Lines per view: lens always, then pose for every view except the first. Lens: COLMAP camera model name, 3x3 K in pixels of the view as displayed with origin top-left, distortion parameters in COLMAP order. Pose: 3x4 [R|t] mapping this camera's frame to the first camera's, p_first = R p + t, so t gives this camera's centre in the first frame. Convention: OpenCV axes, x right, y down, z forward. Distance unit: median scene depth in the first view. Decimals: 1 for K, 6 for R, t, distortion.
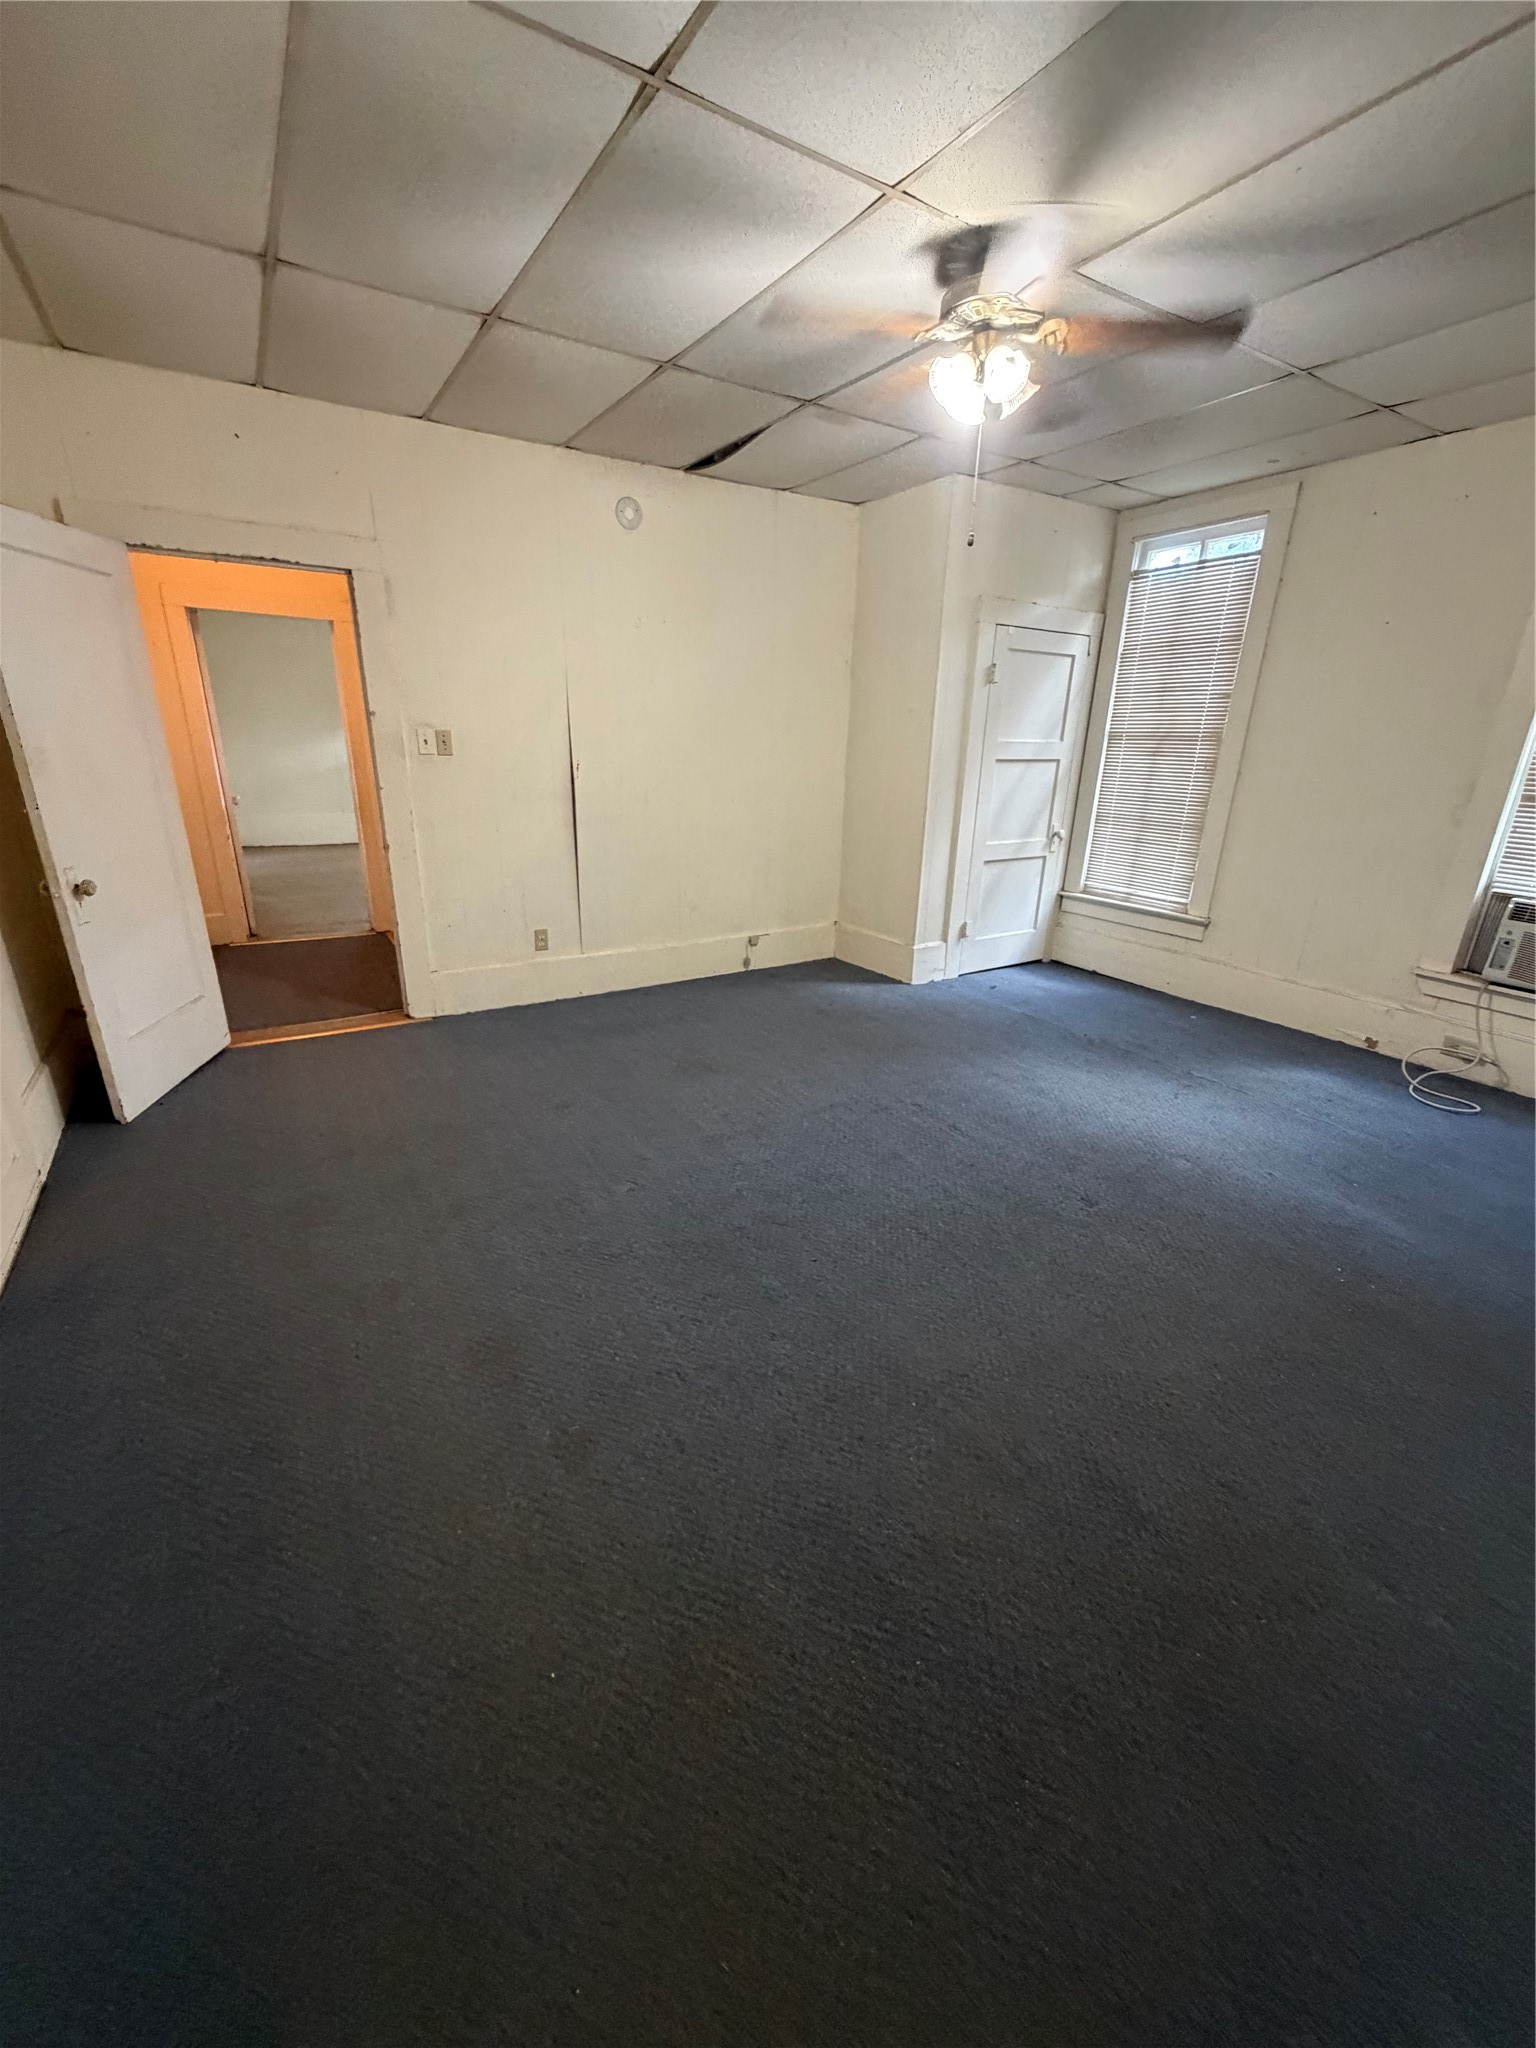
lens RADIAL K [[822.2, 0, 770.2], [0, 822.2, 1027.7], [0, 0, 1]] dist [-0.001314, 0.000310]
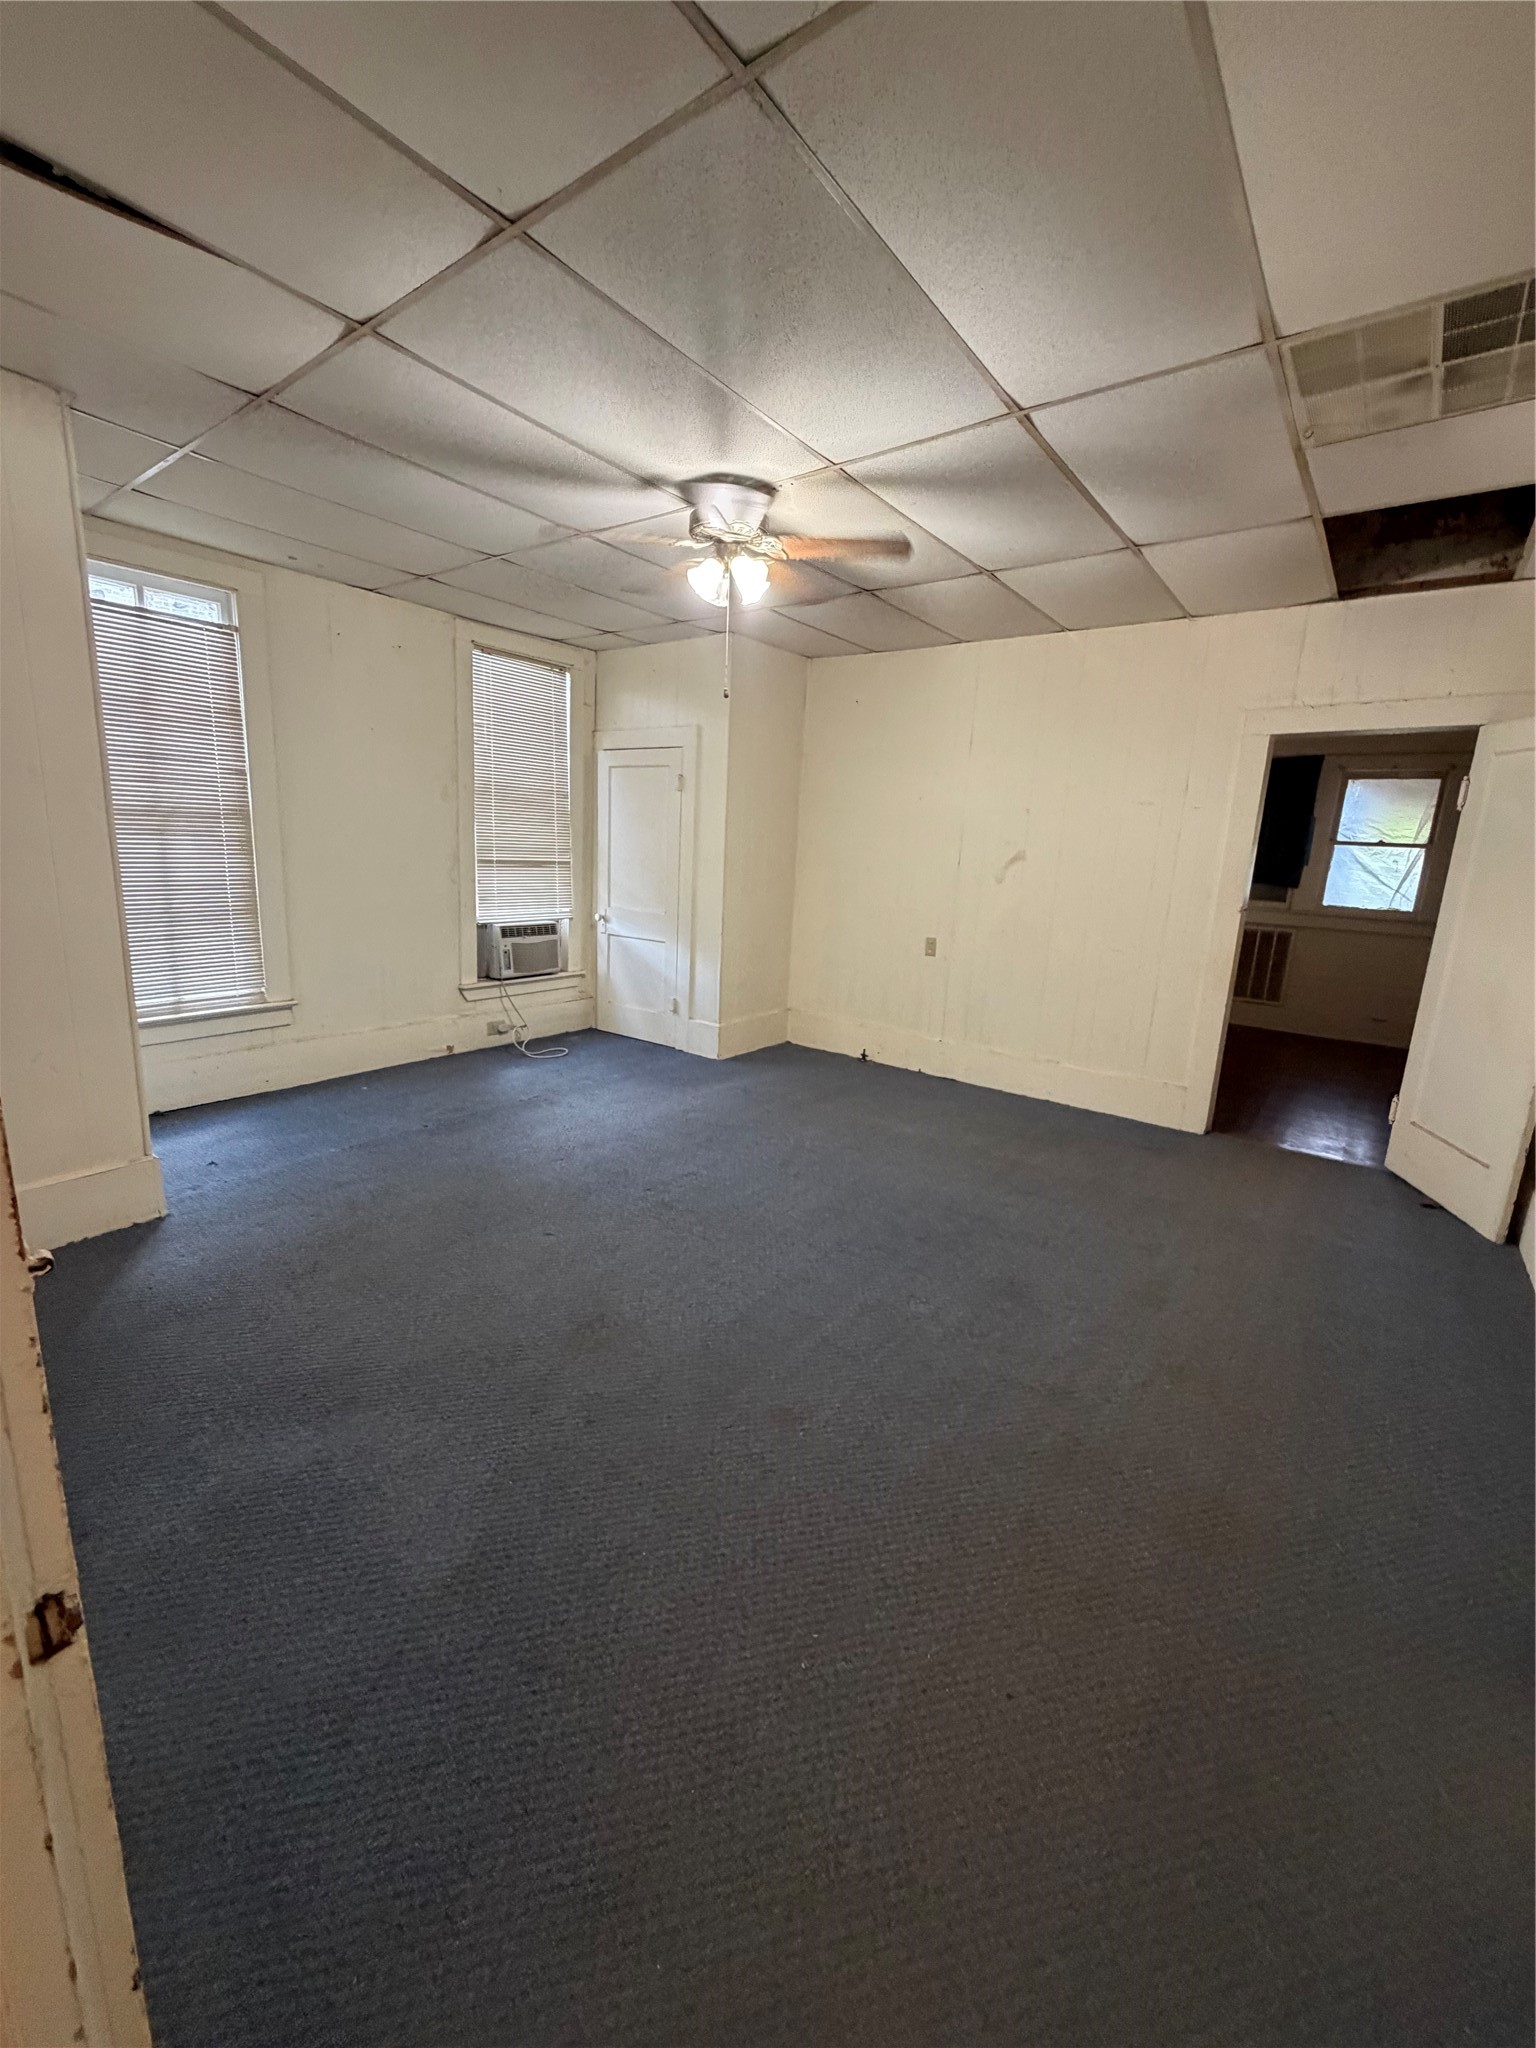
lens RADIAL K [[822.2, 0, 768.3], [0, 822.2, 1022.3], [0, 0, 1]] dist [-0.001314, 0.000310]
pose [[-0.358077, -0.238296, 0.902771, -0.563840], [0.265118, 0.901137, 0.343022, -0.304541], [-0.895261, 0.362169, -0.259500, 0.796307]]
